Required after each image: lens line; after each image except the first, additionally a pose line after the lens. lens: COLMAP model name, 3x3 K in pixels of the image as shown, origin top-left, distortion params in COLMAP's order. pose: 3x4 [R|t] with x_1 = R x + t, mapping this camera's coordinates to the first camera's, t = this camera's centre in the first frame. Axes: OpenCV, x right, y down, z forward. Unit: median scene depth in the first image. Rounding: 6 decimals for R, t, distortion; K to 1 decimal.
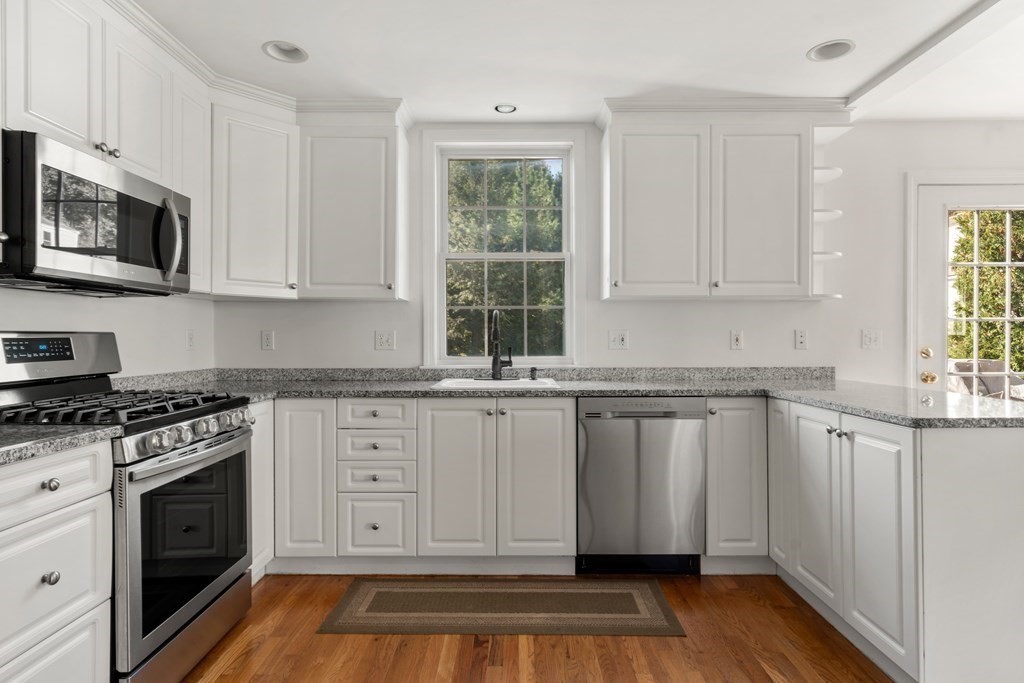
lens RADIAL K [[554.7, 0, 513.0], [0, 554.7, 342.0], [0, 0, 1]] dist [0.003318, 0.003168]
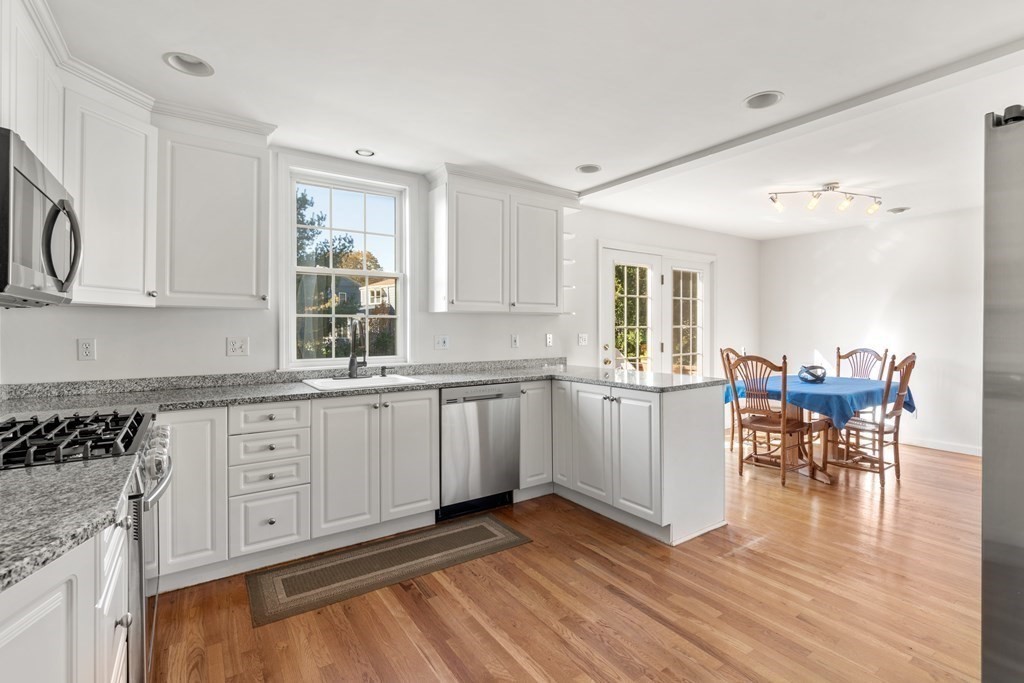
lens RADIAL K [[469.9, 0, 512.5], [0, 469.9, 331.9], [0, 0, 1]] dist [-0.001968, 0.002051]
pose [[0.824021, -0.004399, 0.566541, -0.375281], [0.005146, 0.999987, 0.000279, -0.034841], [-0.566535, 0.002686, 0.824033, -0.022260]]
